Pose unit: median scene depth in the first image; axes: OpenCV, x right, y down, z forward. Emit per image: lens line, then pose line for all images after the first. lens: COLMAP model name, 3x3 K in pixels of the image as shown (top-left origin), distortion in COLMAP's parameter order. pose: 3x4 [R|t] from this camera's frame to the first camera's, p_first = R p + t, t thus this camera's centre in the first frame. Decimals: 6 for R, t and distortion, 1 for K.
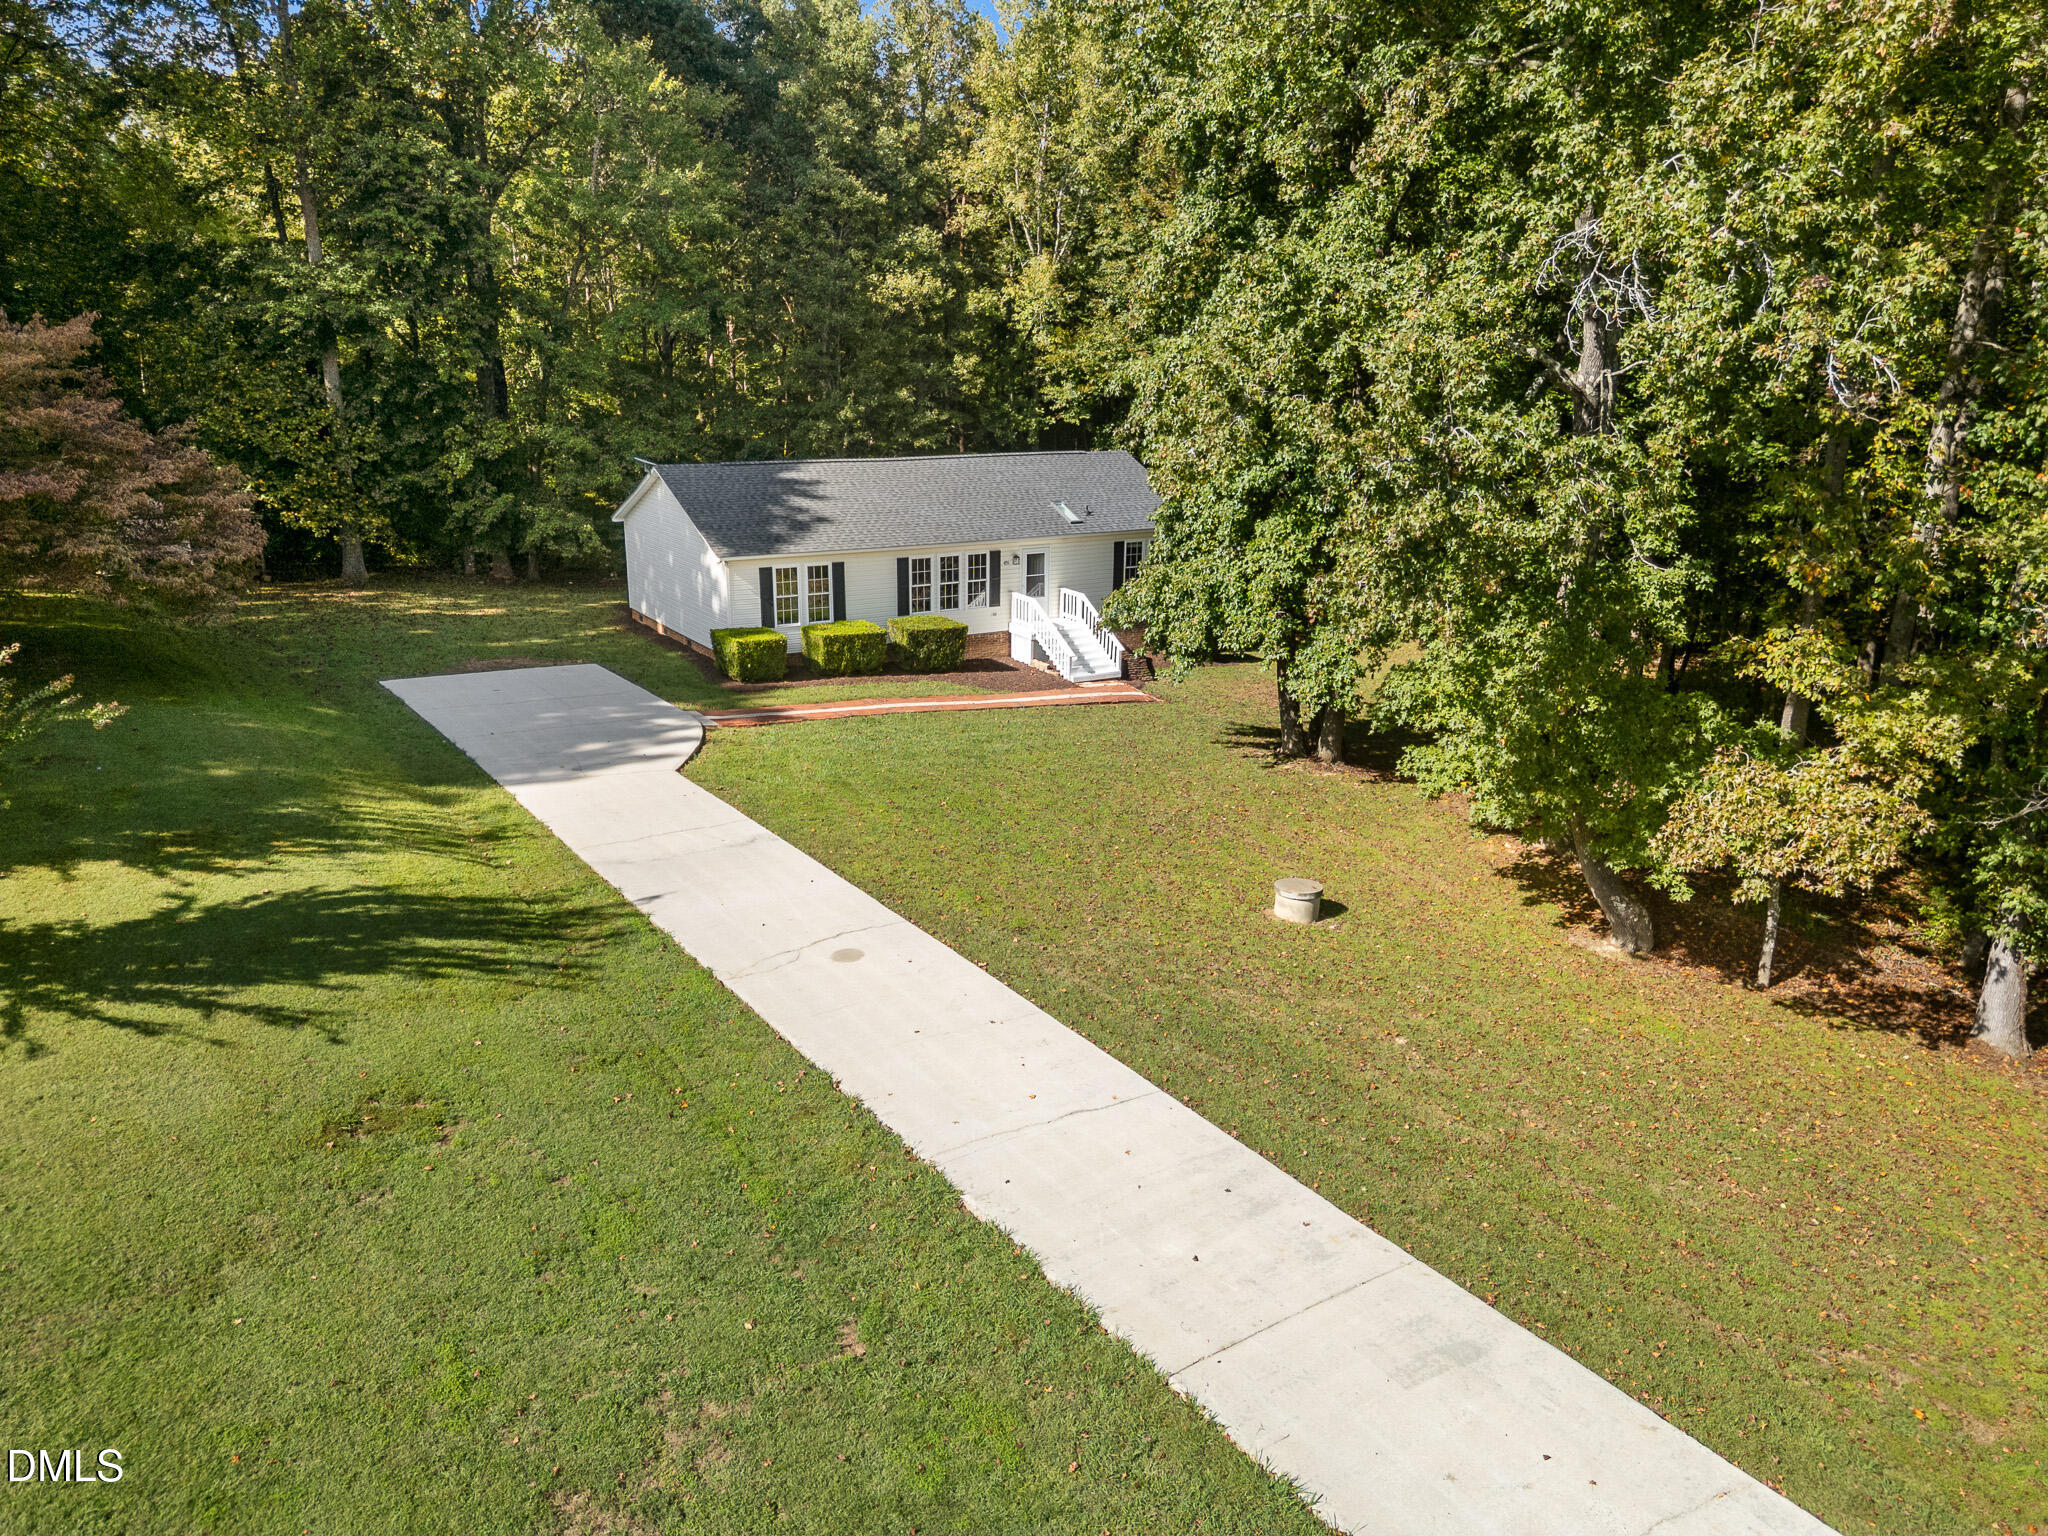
lens RADIAL K [[1461.9, 0, 1042.7], [0, 1461.9, 733.5], [0, 0, 1]] dist [0.096340, -0.111897]
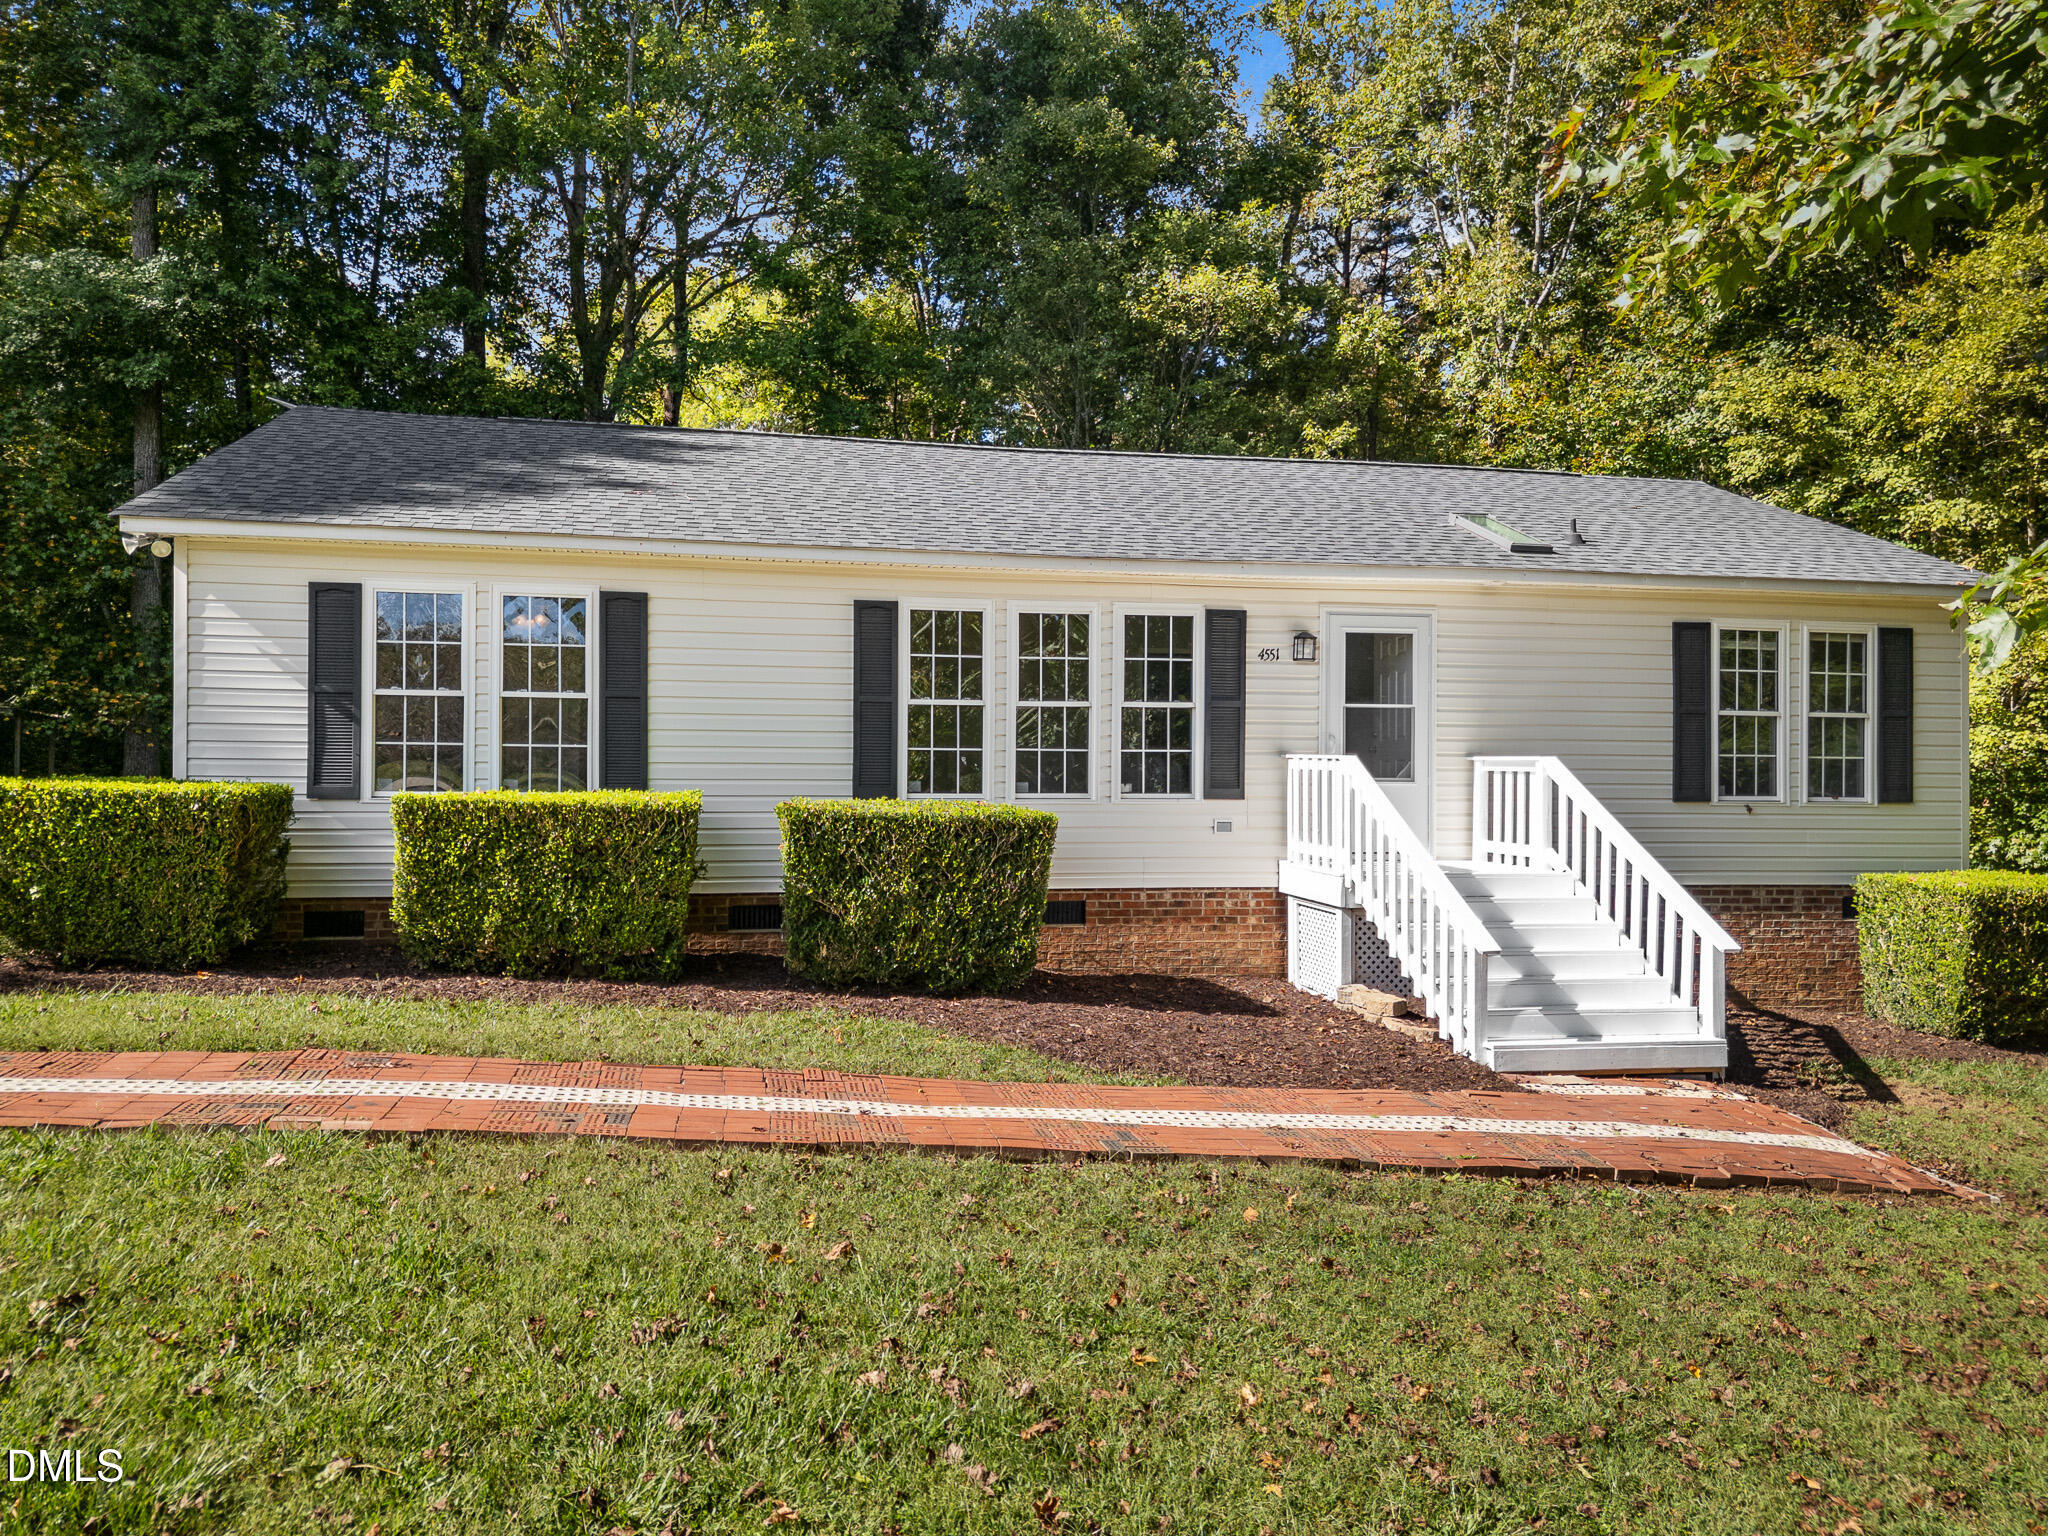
lens RADIAL K [[1445.9, 0, 1010.5], [0, 1445.9, 775.8], [0, 0, 1]] dist [0.073212, -0.060877]
pose [[0.930235, -0.014308, -0.366685, 0.034629], [-0.085860, 0.963017, -0.255394, -0.014582], [0.356778, 0.269060, 0.894604, 0.751711]]
